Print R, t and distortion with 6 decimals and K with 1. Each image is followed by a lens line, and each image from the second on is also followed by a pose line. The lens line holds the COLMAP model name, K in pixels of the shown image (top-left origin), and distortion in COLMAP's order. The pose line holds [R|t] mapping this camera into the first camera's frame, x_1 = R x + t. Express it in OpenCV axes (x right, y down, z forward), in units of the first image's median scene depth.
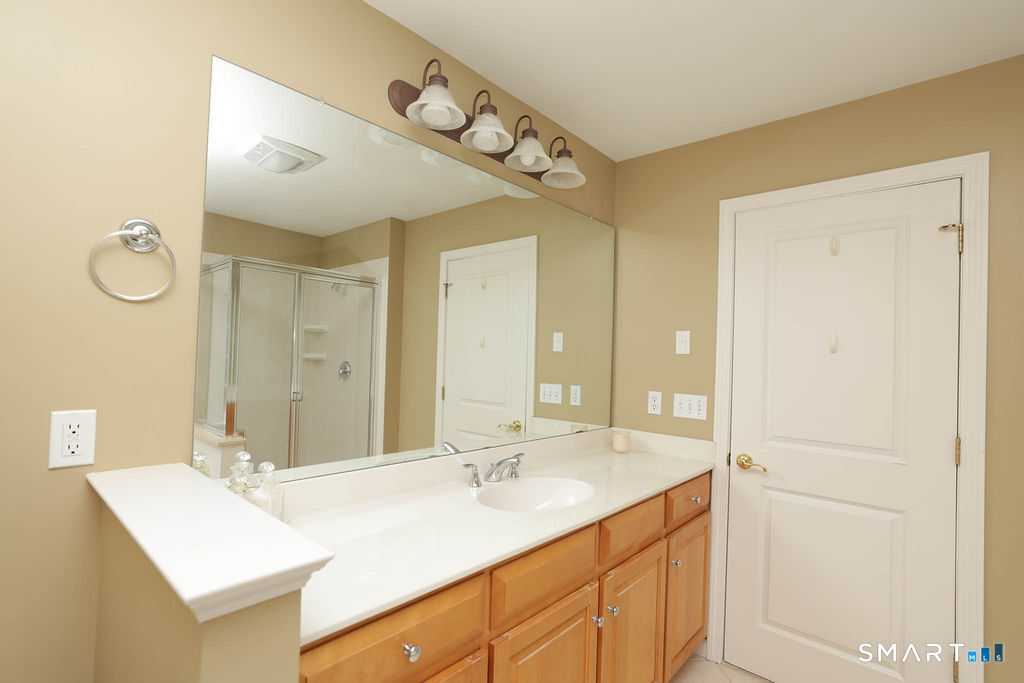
lens RADIAL K [[480.4, 0, 512.0], [0, 480.4, 344.5], [0, 0, 1]] dist [-0.059037, 0.030544]
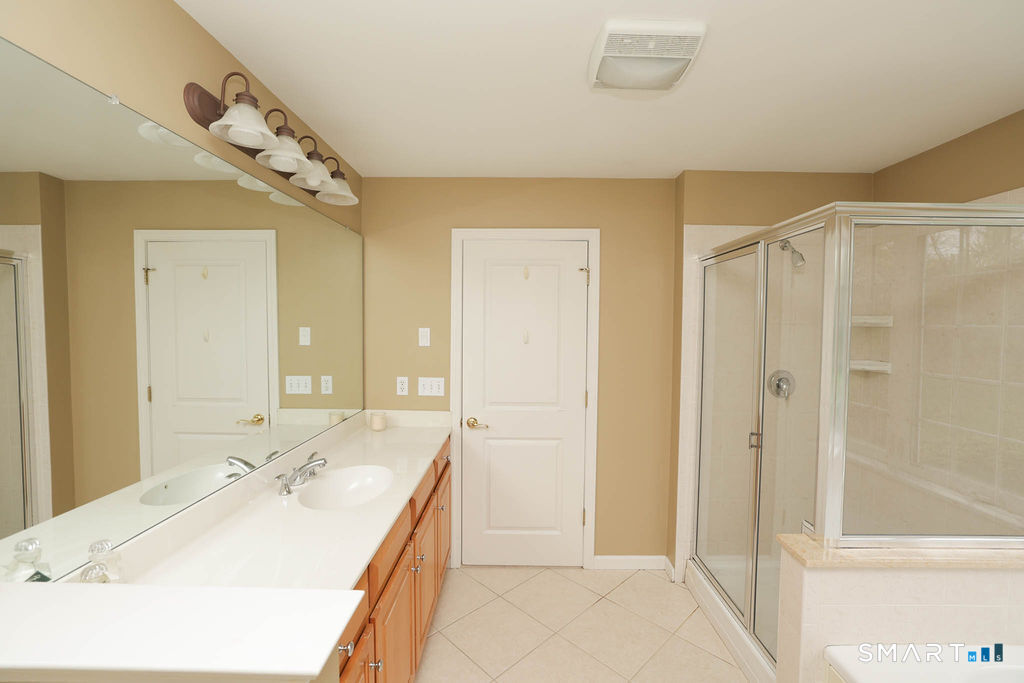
lens RADIAL K [[433.7, 0, 514.3], [0, 433.7, 338.9], [0, 0, 1]] dist [-0.028856, 0.000119]
pose [[0.752097, -0.051716, 0.657020, -0.214345], [0.000002, 0.996917, 0.078468, -0.087636], [-0.659052, -0.059014, 0.749778, -0.022572]]
